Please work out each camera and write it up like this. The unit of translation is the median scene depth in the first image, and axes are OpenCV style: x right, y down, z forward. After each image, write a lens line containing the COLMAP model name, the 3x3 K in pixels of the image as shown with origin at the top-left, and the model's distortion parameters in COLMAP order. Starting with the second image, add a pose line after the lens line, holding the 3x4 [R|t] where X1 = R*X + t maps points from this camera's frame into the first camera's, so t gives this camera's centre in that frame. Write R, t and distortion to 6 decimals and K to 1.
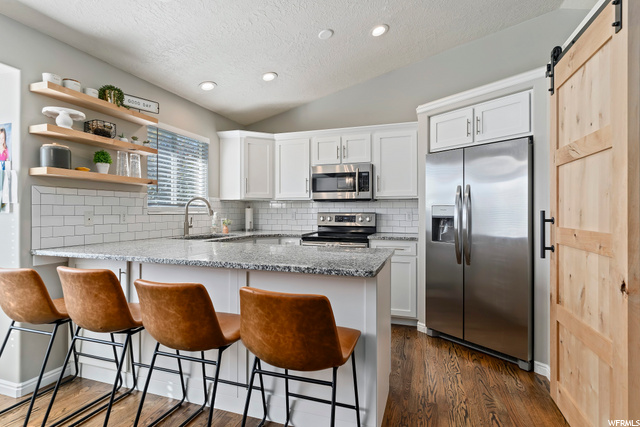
lens RADIAL K [[328.8, 0, 319.1], [0, 328.8, 211.8], [0, 0, 1]] dist [0.000547, 0.000717]
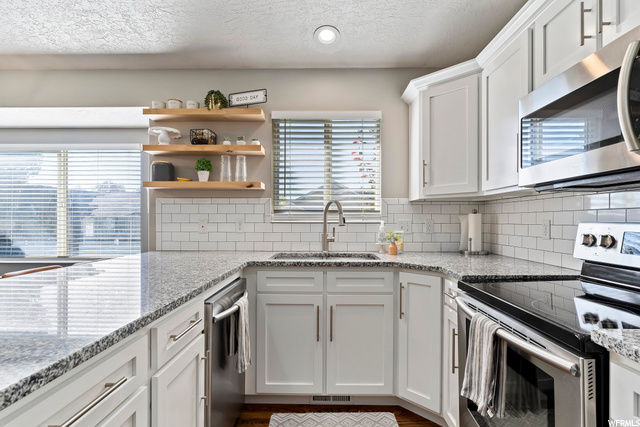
lens RADIAL K [[328.8, 0, 318.6], [0, 328.8, 225.2], [0, 0, 1]] dist [0.000547, 0.000717]
pose [[0.301805, 0.012465, -0.953288, 0.373300], [-0.002929, 0.999922, 0.012148, 0.003720], [0.953365, -0.000874, 0.301818, 0.939512]]
